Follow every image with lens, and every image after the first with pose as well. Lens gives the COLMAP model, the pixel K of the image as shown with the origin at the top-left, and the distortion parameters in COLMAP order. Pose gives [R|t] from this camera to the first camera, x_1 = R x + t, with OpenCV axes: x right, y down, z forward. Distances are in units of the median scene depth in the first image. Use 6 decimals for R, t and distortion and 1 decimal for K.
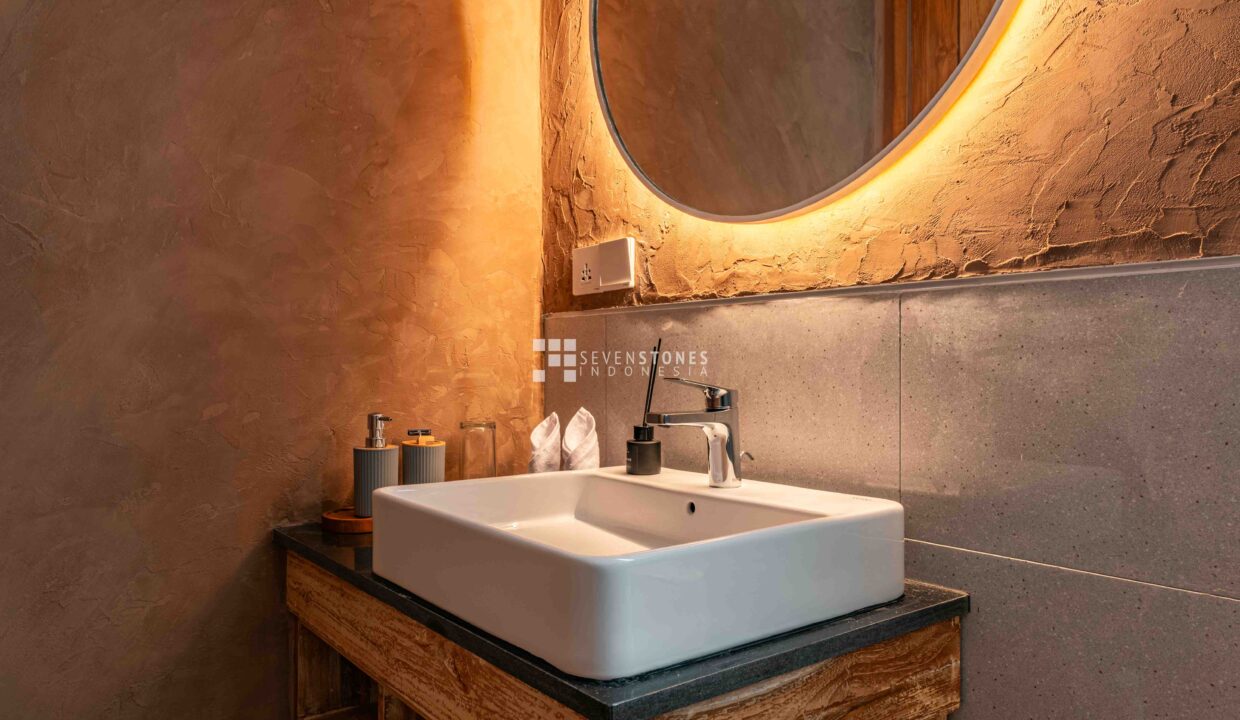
lens RADIAL K [[861.3, 0, 620.0], [0, 861.3, 360.0], [0, 0, 1]] dist [-0.004493, -0.001890]
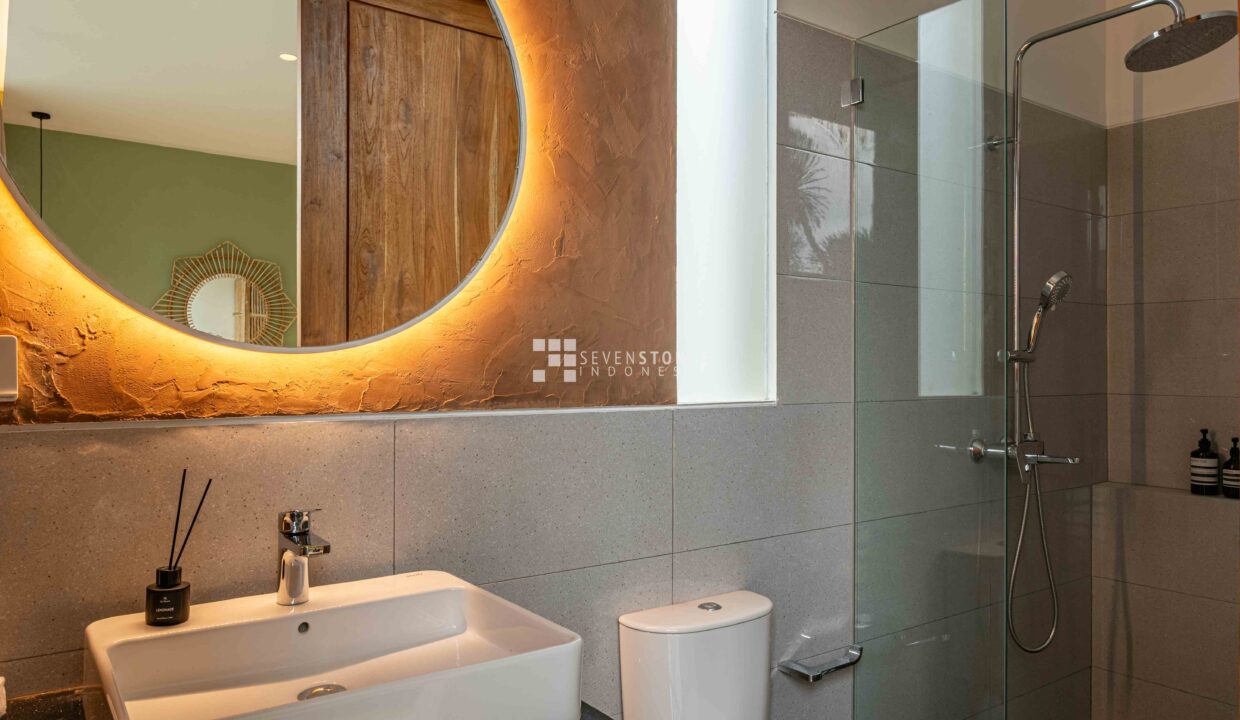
lens RADIAL K [[861.3, 0, 620.0], [0, 861.3, 360.0], [0, 0, 1]] dist [-0.004493, -0.001890]
pose [[0.018053, 0.011605, 0.999770, -0.863991], [-0.002351, 0.999930, -0.011564, -0.131422], [-0.999834, -0.002142, 0.018080, 0.516898]]
